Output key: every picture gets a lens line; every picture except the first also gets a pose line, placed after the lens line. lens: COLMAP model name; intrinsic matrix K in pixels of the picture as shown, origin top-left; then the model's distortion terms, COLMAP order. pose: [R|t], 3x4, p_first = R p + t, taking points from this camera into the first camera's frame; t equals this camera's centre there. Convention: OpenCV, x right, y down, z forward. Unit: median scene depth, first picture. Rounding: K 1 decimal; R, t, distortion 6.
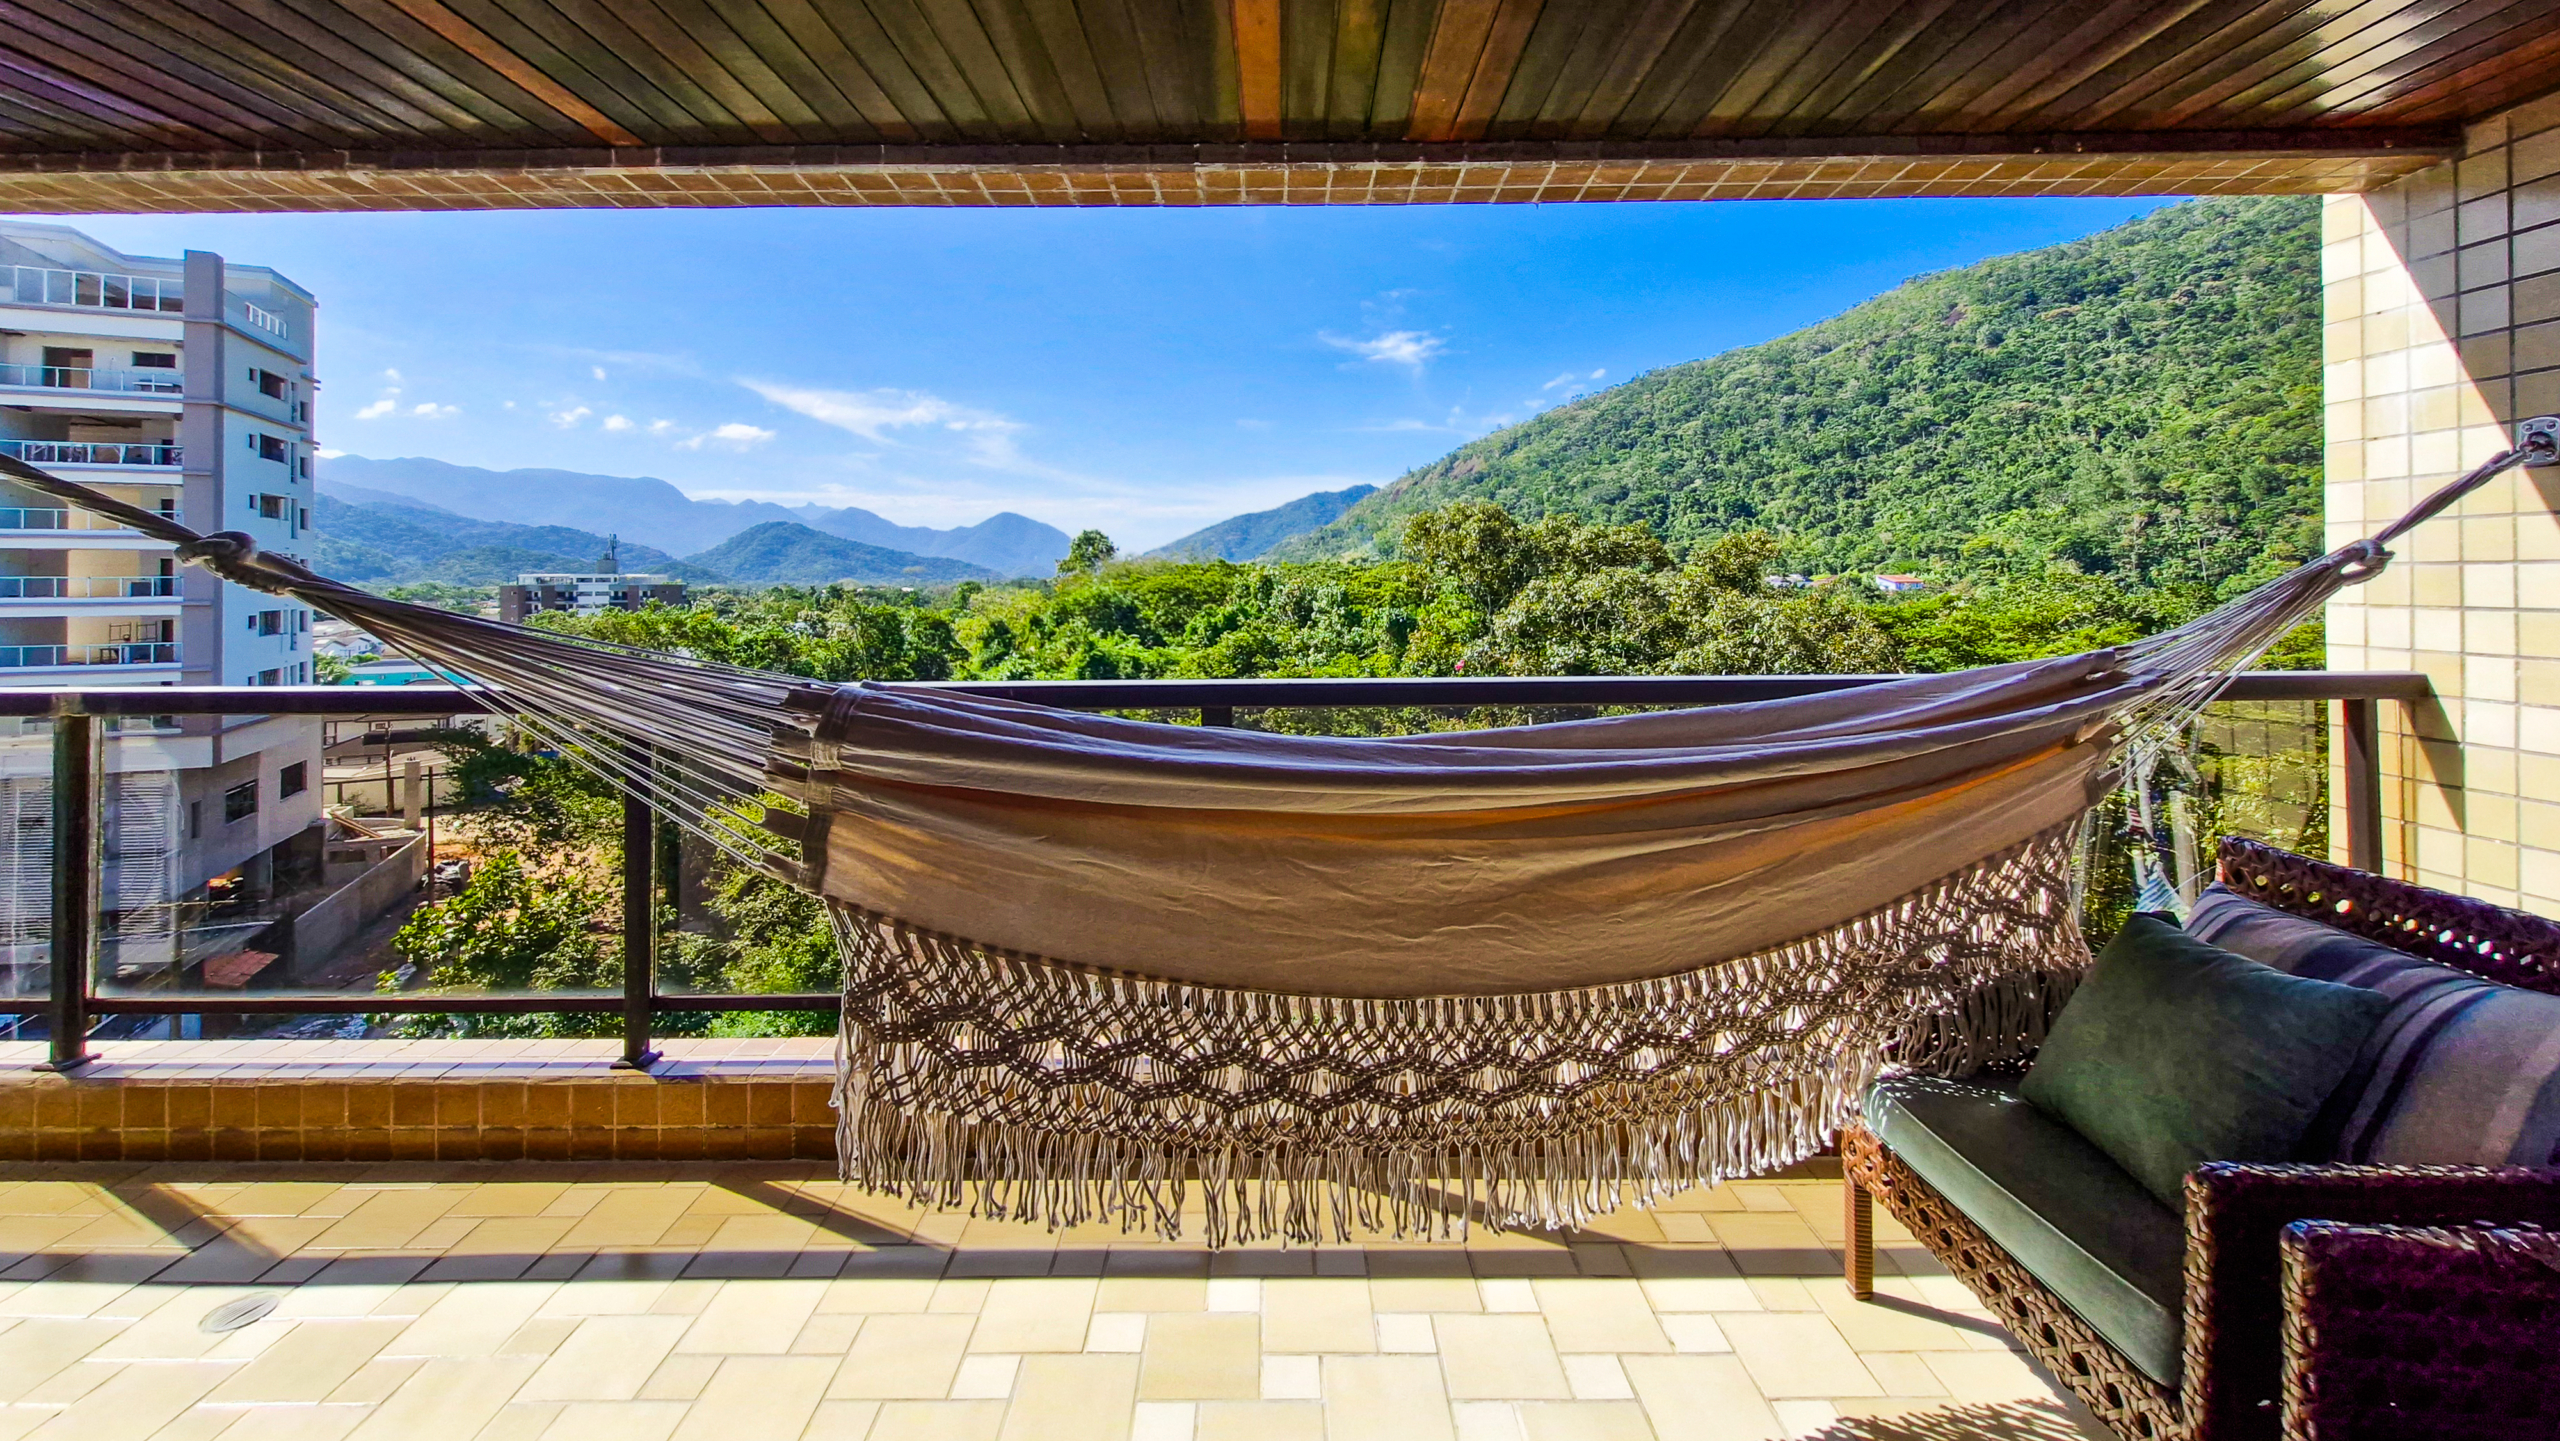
lens RADIAL K [[1069.6, 0, 1273.8], [0, 1069.6, 583.8], [0, 0, 1]] dist [0.008302, -0.004845]
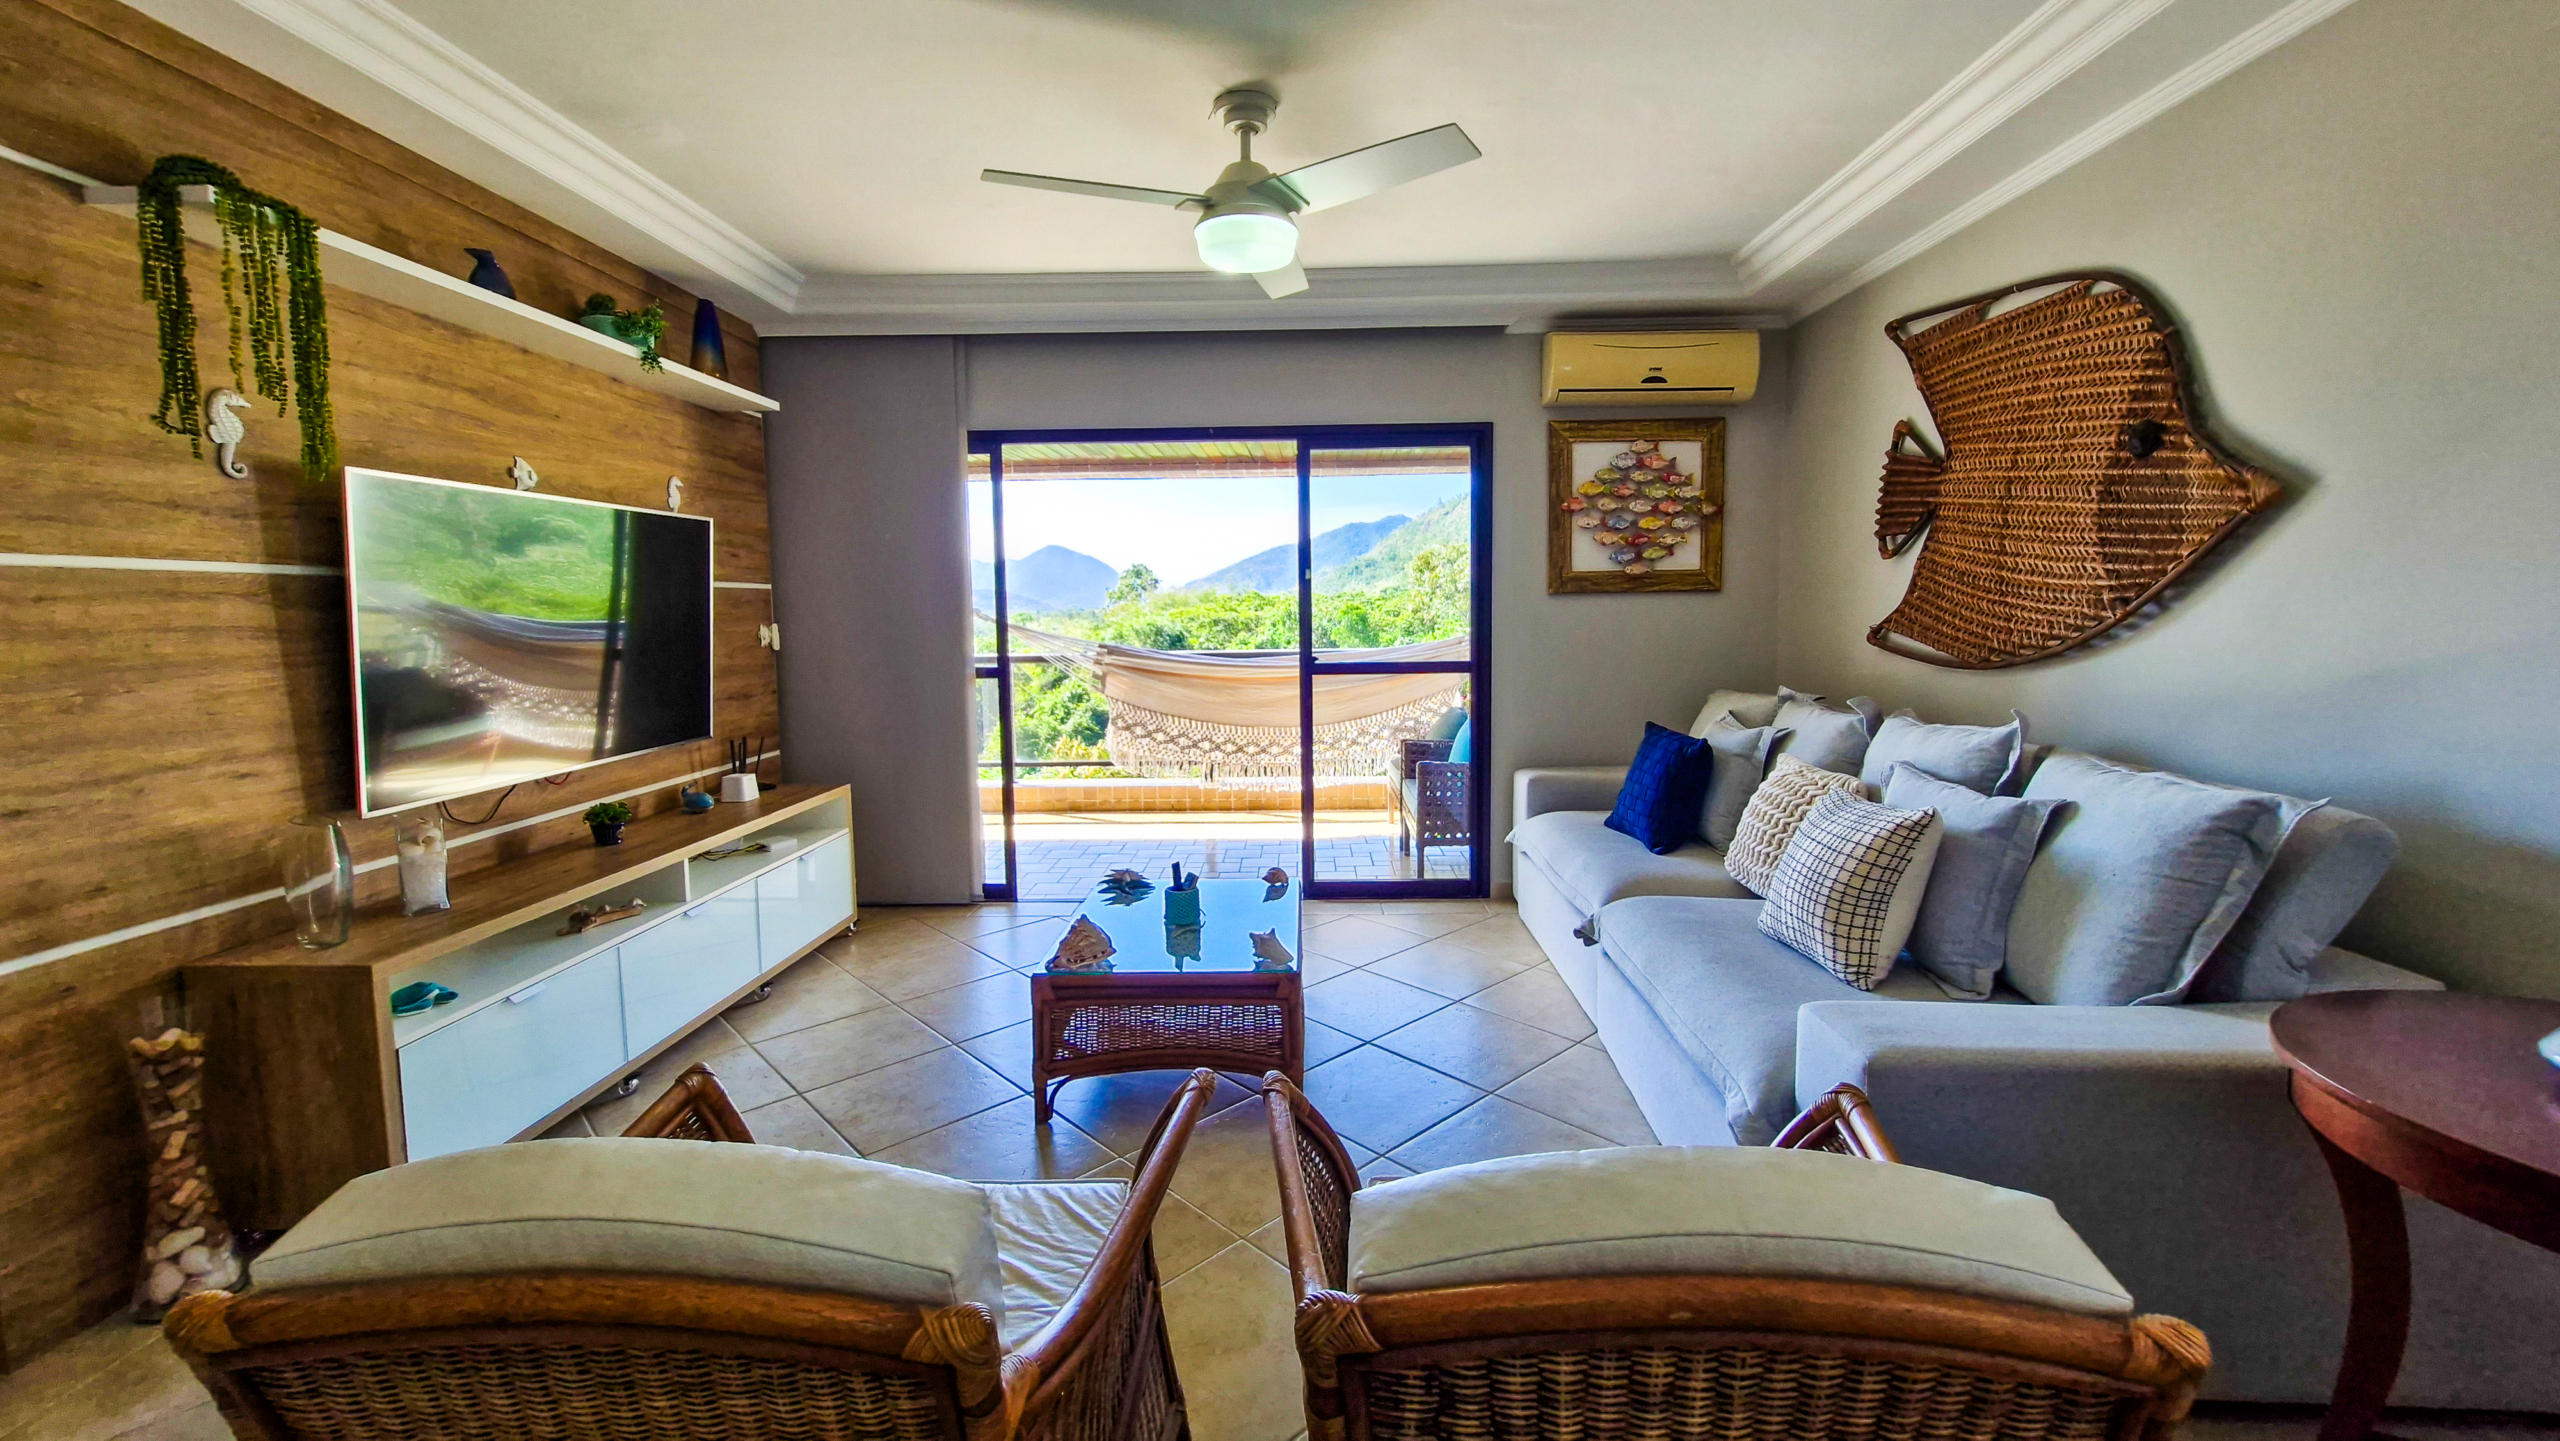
lens RADIAL K [[1017.3, 0, 1279.4], [0, 1017.3, 701.0], [0, 0, 1]] dist [0.000059, -0.000472]
pose [[0.999542, -0.001905, -0.030204, 0.911200], [0.004498, 0.996284, 0.086015, -0.042626], [0.029928, -0.086111, 0.995836, -7.124887]]
